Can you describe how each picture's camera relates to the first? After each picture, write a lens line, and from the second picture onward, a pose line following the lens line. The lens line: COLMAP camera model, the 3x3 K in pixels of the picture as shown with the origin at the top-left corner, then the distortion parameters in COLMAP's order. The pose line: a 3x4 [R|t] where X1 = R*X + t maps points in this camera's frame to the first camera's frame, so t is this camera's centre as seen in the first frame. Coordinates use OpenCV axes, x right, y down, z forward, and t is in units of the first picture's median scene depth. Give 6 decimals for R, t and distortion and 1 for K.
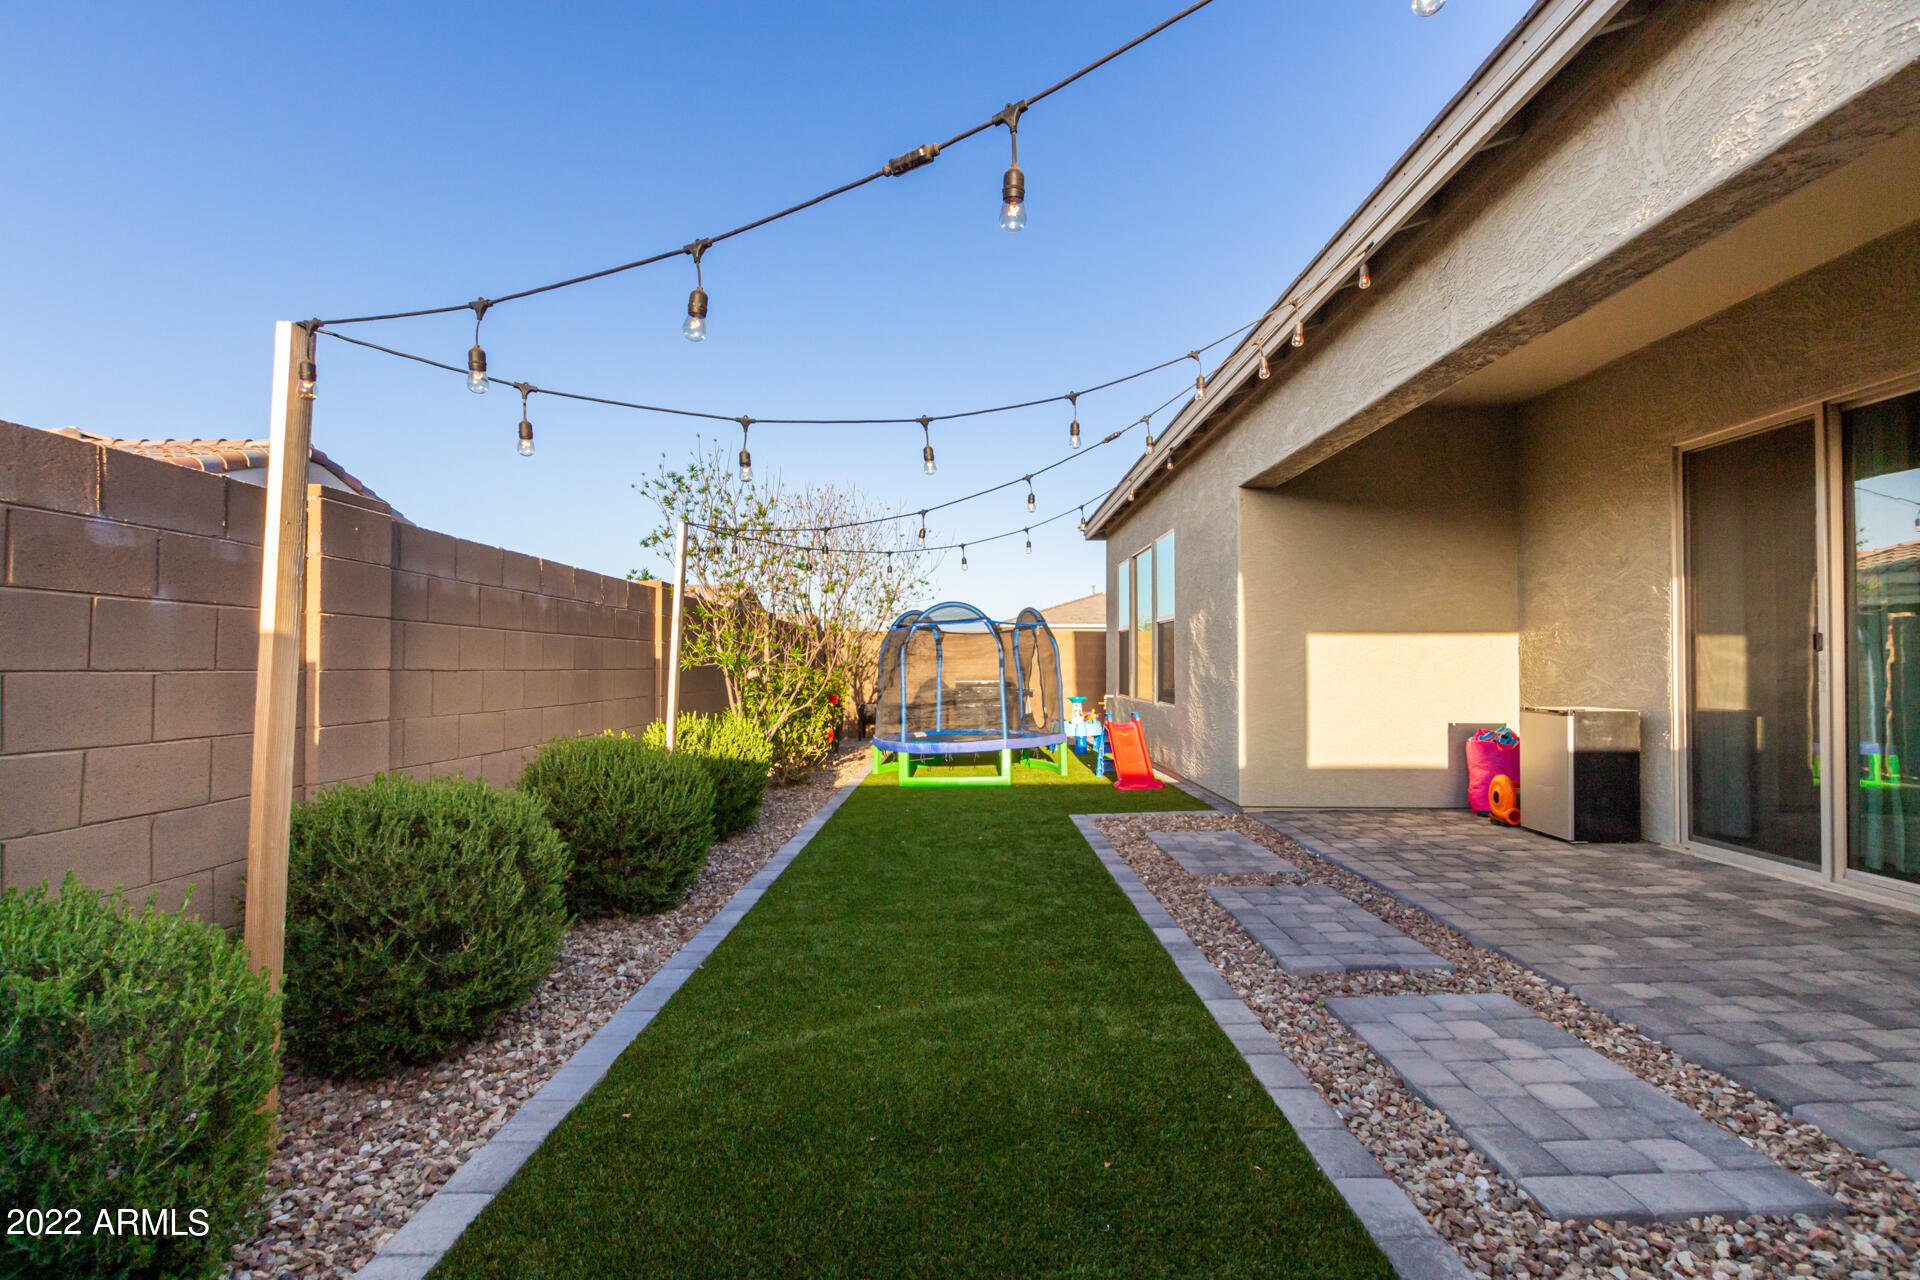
lens RADIAL K [[892.4, 0, 980.0], [0, 892.4, 636.4], [0, 0, 1]] dist [0.009047, -0.007330]
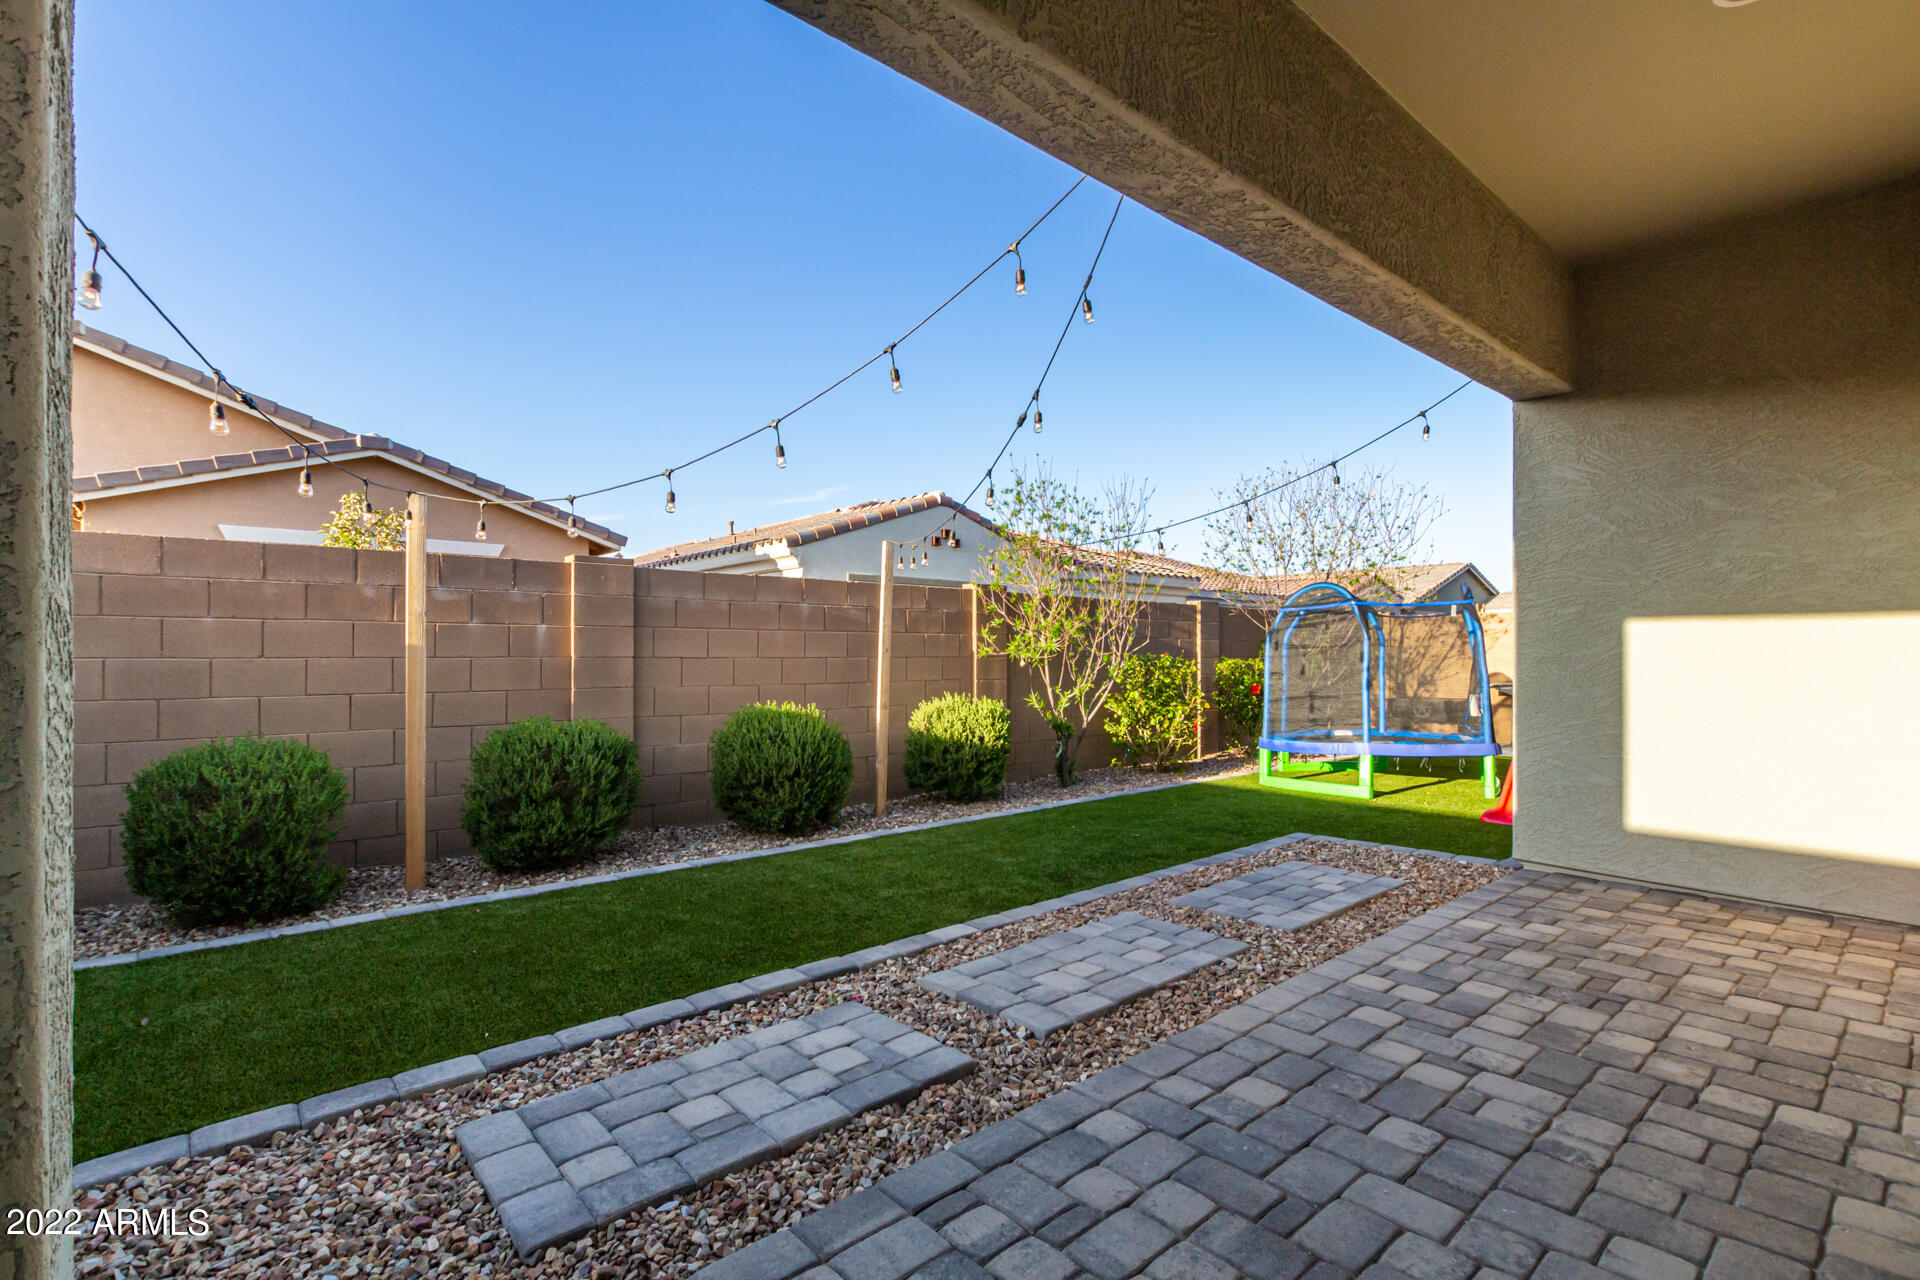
lens RADIAL K [[892.4, 0, 967.6], [0, 892.4, 645.0], [0, 0, 1]] dist [0.009047, -0.007330]
pose [[0.645148, -0.001289, -0.764057, 1.007848], [0.020830, 0.999657, 0.015902, 0.000487], [0.763774, -0.026174, 0.644953, 0.390365]]
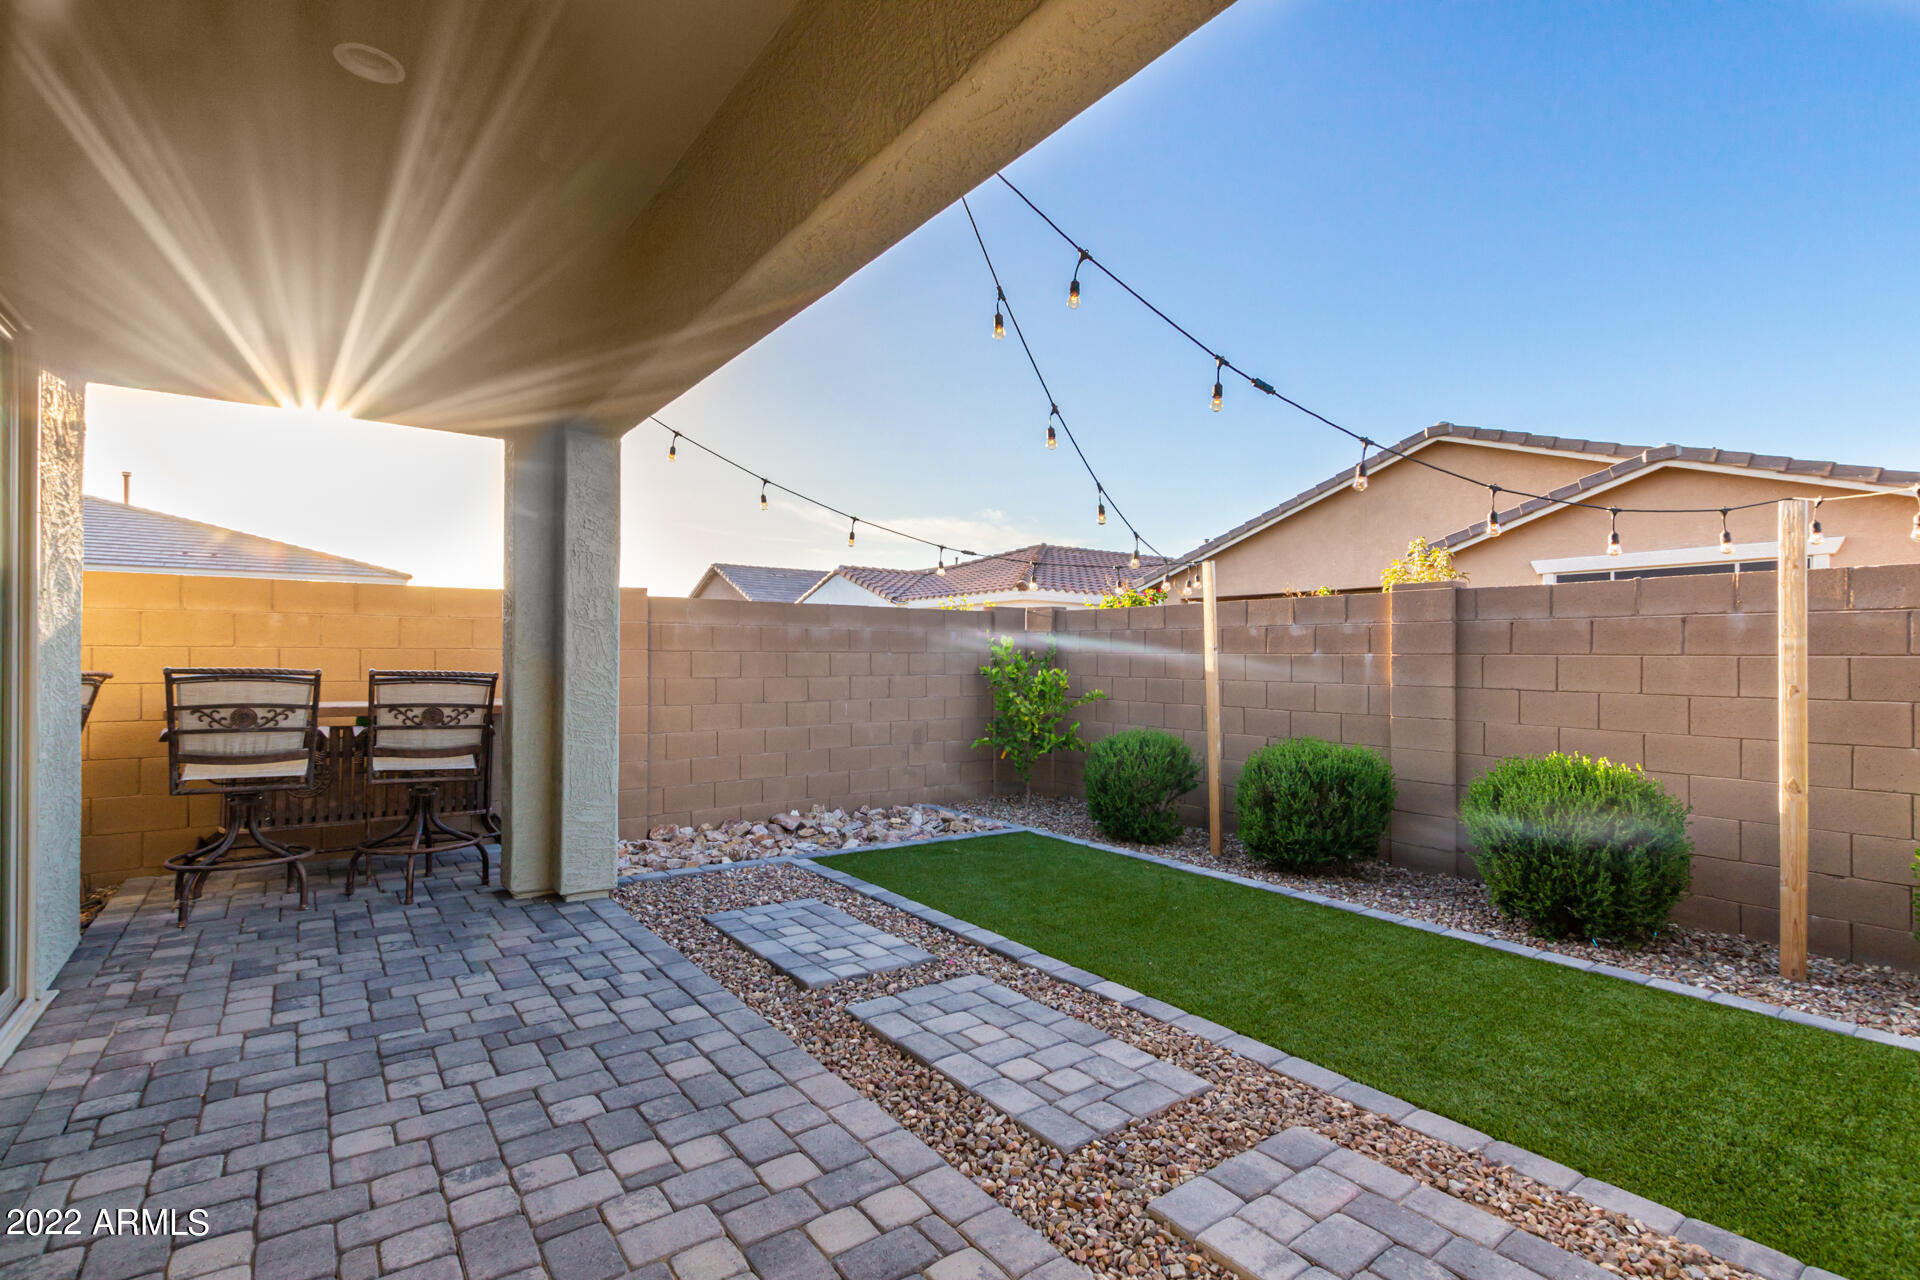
lens RADIAL K [[892.4, 0, 959.6], [0, 892.4, 660.5], [0, 0, 1]] dist [0.009047, -0.007330]
pose [[-0.821592, 0.002095, -0.570072, 0.896748], [0.016834, 0.999646, -0.020588, 0.007703], [0.569827, -0.026511, -0.821337, 1.716909]]
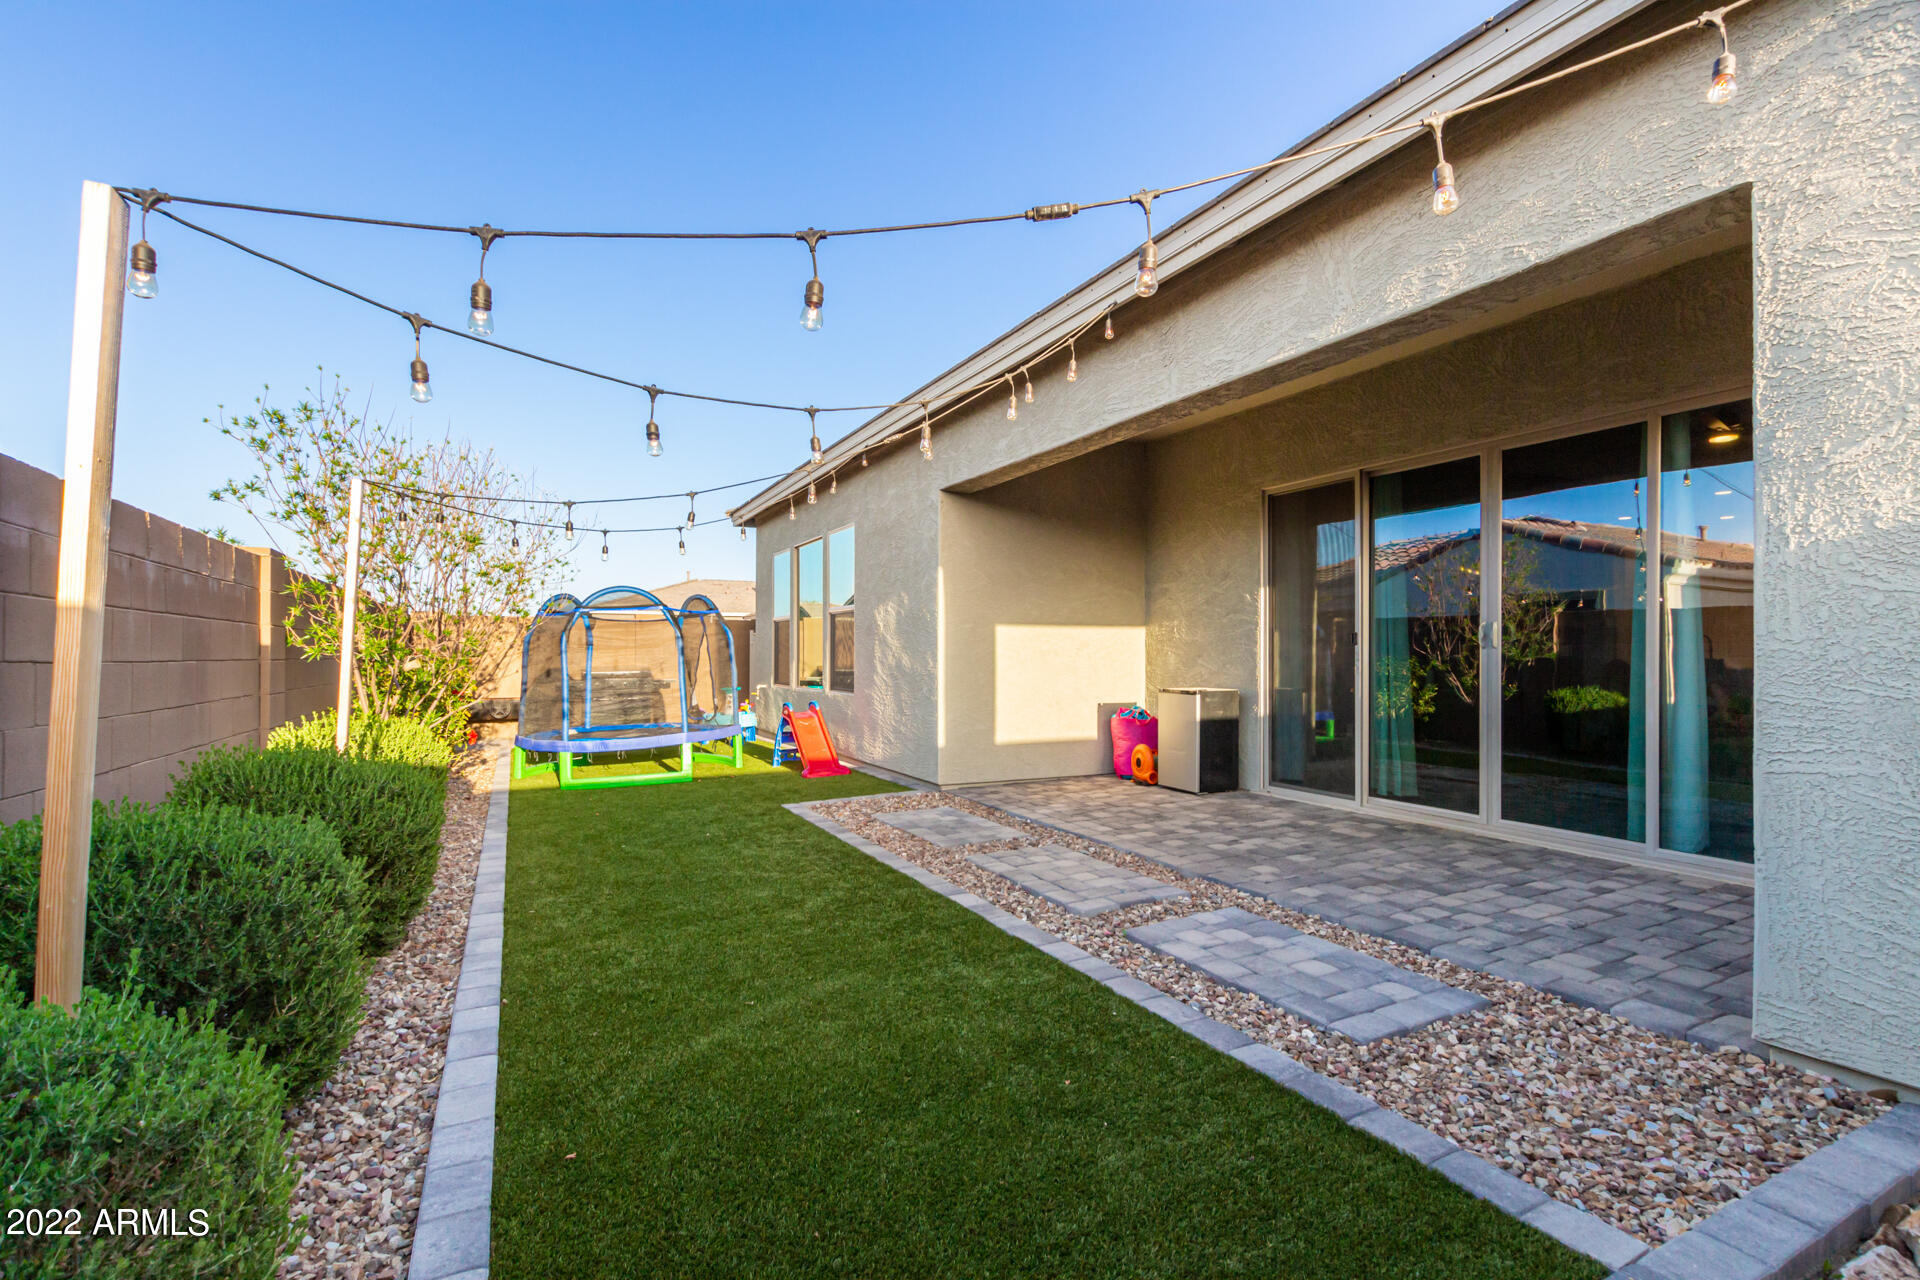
lens RADIAL K [[892.4, 0, 1002.6], [0, 892.4, 634.0], [0, 0, 1]] dist [0.009047, -0.007330]
pose [[0.885821, 0.011194, 0.463893, -0.266980], [-0.015481, 0.999865, 0.005434, -0.000101], [-0.463769, -0.011995, 0.885875, 0.006489]]
